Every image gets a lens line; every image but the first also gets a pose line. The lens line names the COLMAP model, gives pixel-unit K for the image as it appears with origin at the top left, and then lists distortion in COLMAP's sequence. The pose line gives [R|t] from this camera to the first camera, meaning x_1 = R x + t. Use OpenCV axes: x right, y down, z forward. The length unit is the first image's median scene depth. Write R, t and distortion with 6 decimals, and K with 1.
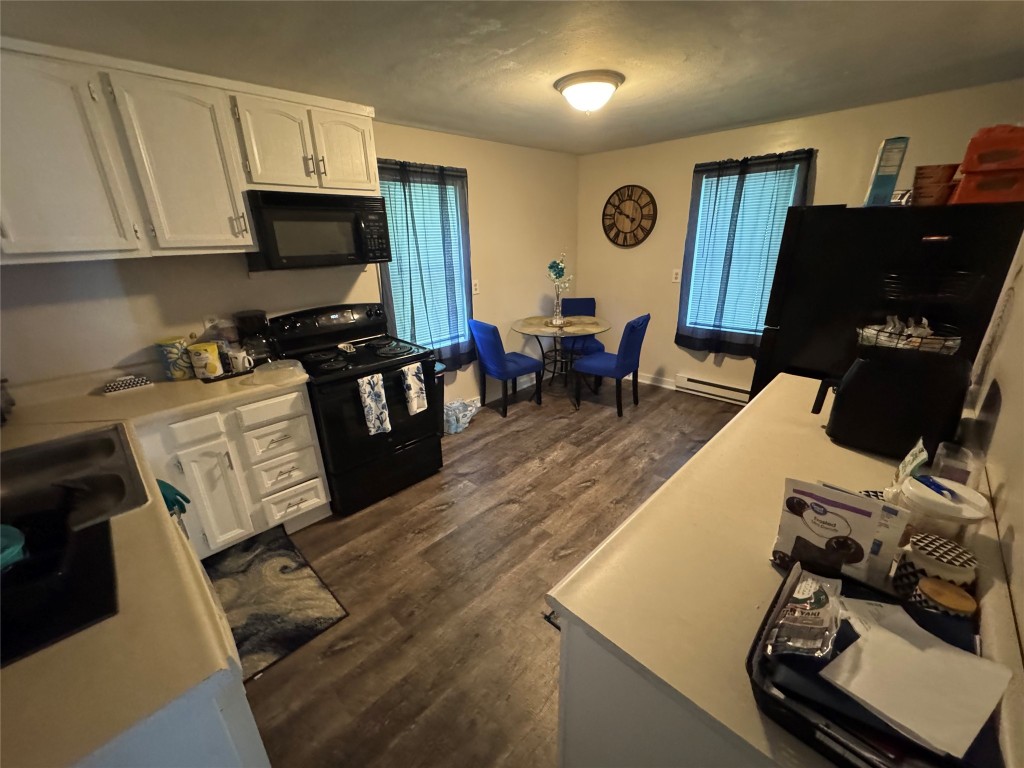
lens RADIAL K [[413.0, 0, 512.2], [0, 413.0, 383.9], [0, 0, 1]] dist [-0.004048, 0.000336]
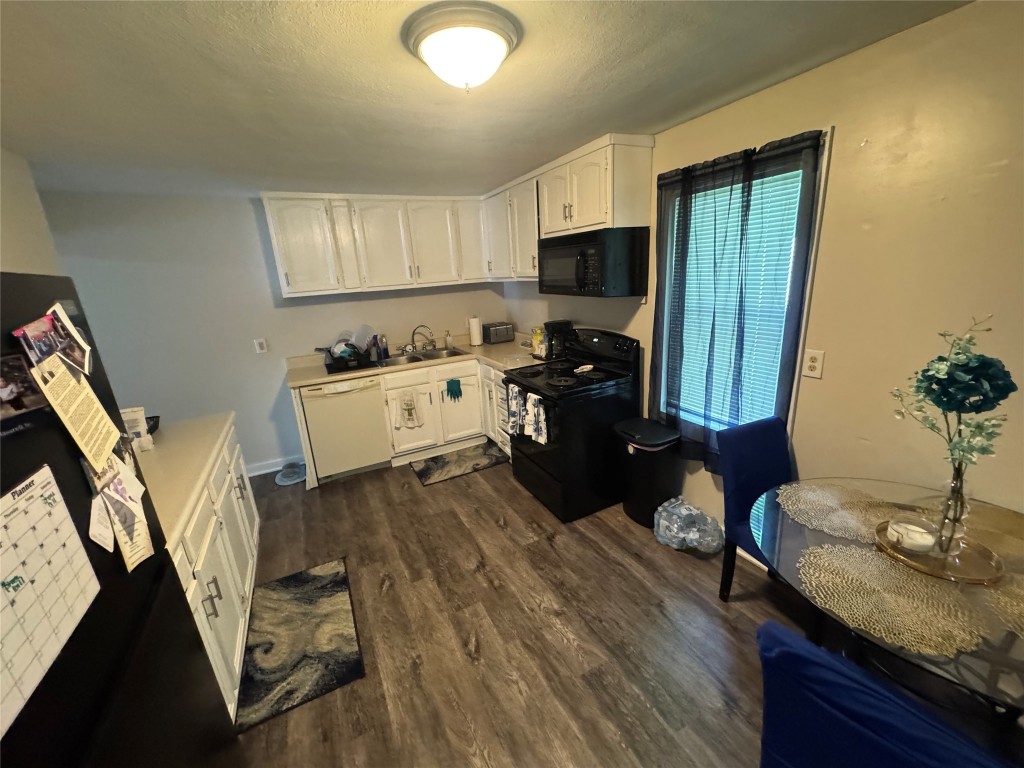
lens RADIAL K [[413.0, 0, 512.6], [0, 413.0, 384.0], [0, 0, 1]] dist [-0.004048, 0.000336]
pose [[-0.322593, 0.296544, -0.898886, 0.641836], [-0.258099, 0.886111, 0.384957, -0.415460], [0.910669, 0.356186, -0.209316, 1.051542]]
